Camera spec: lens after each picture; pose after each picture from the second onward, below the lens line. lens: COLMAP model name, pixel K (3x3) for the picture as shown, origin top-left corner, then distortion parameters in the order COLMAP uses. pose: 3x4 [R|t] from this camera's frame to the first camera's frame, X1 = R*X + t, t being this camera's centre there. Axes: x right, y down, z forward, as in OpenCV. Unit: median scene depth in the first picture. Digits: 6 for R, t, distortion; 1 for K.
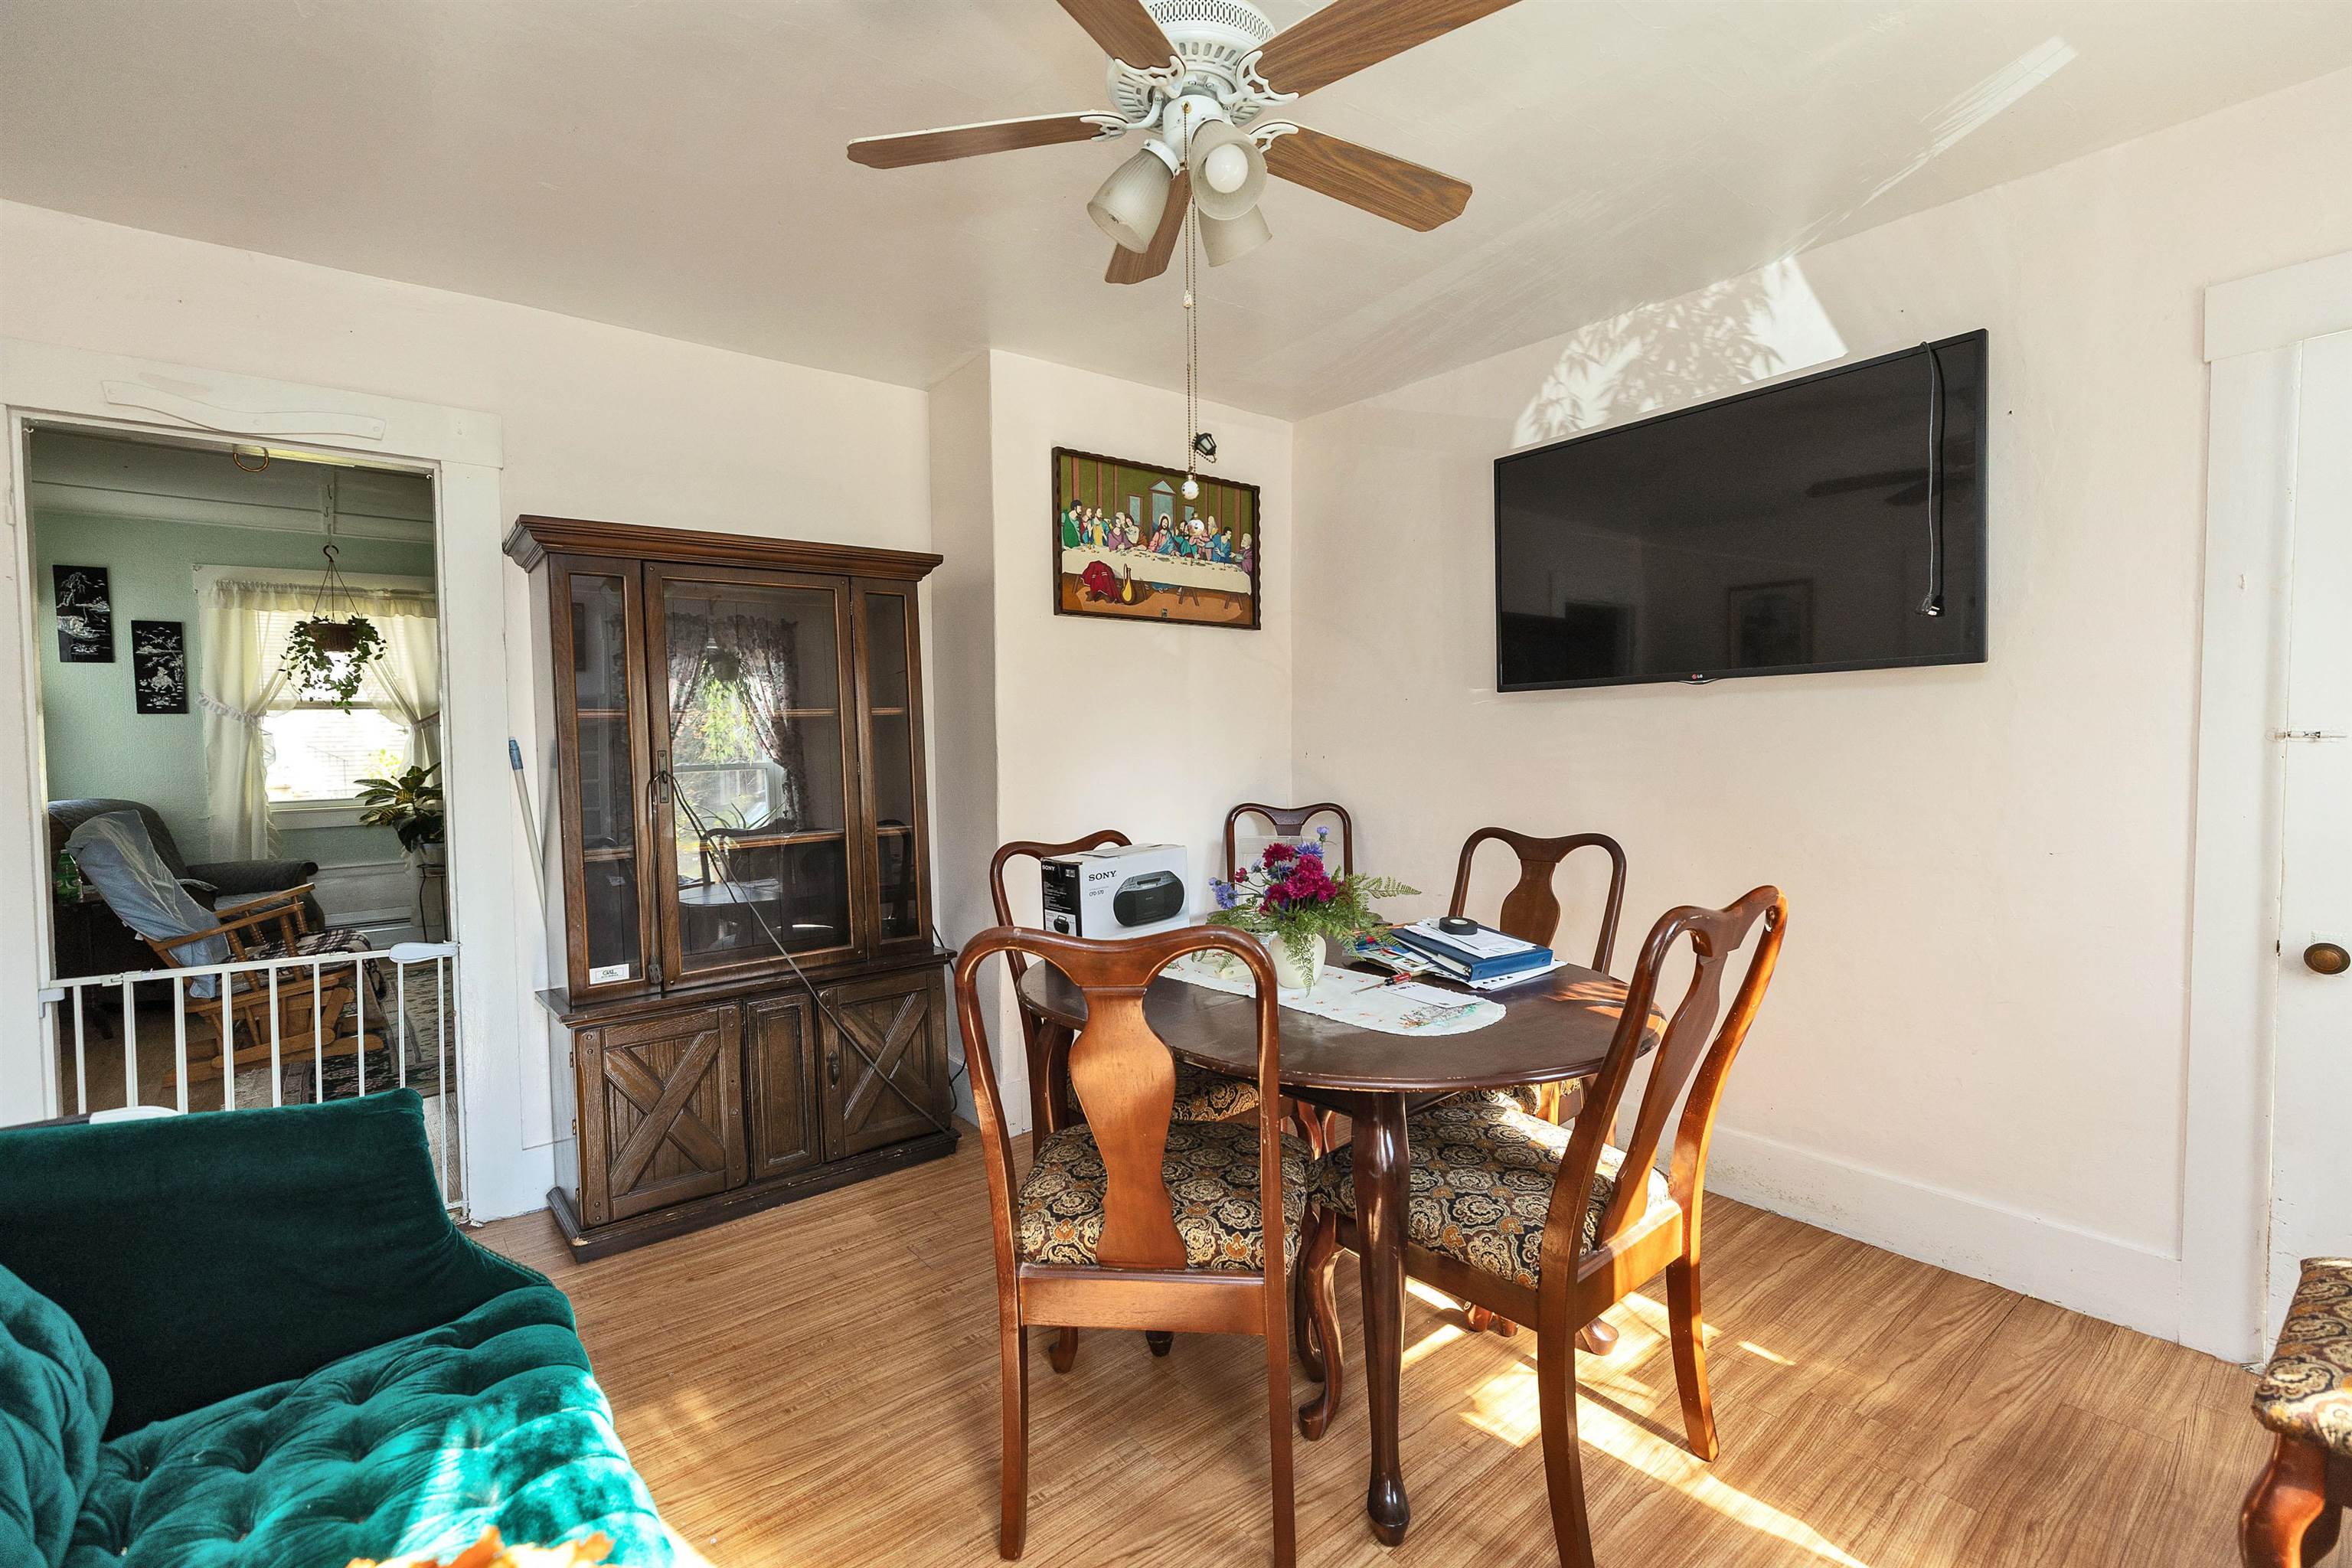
lens RADIAL K [[1058.9, 0, 1172.9], [0, 1058.9, 780.5], [0, 0, 1]] dist [0.006648, -0.002502]
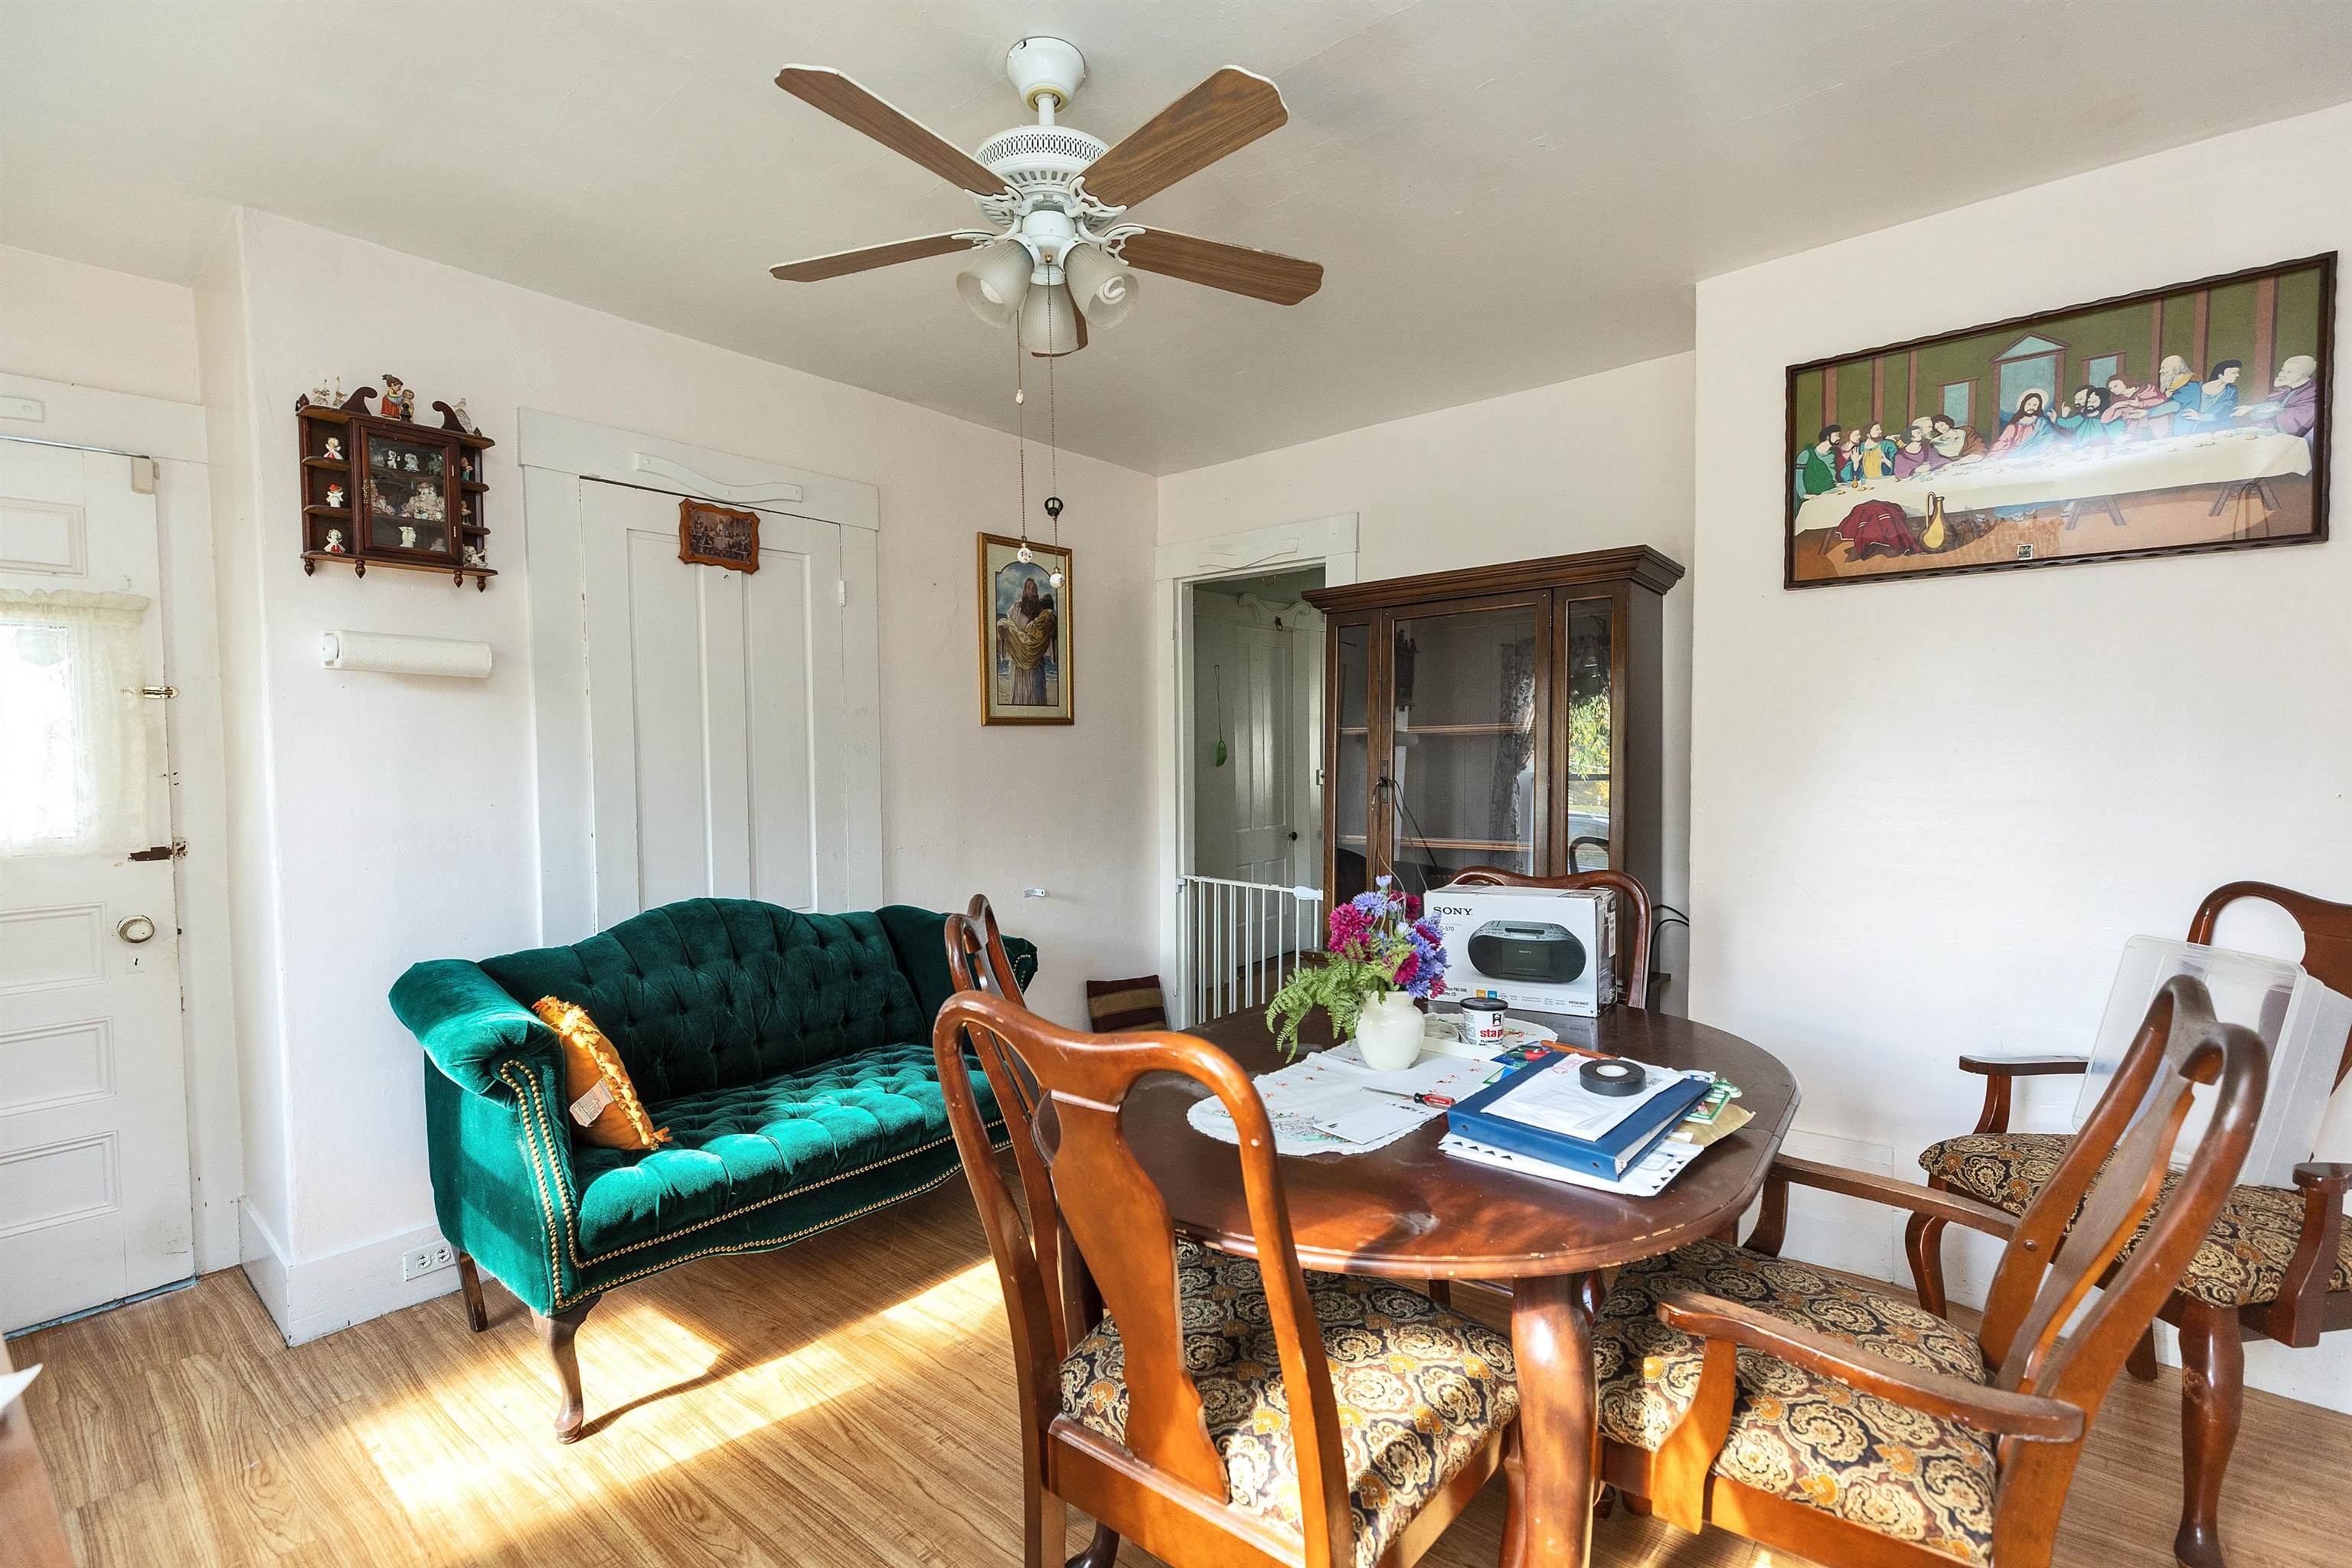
lens RADIAL K [[1058.9, 0, 1171.1], [0, 1058.9, 788.5], [0, 0, 1]] dist [0.006648, -0.002502]
pose [[0.177679, 0.046074, -0.983009, 0.544337], [-0.035722, 0.998547, 0.040346, -0.029467], [0.983440, 0.027946, 0.179066, 0.425156]]
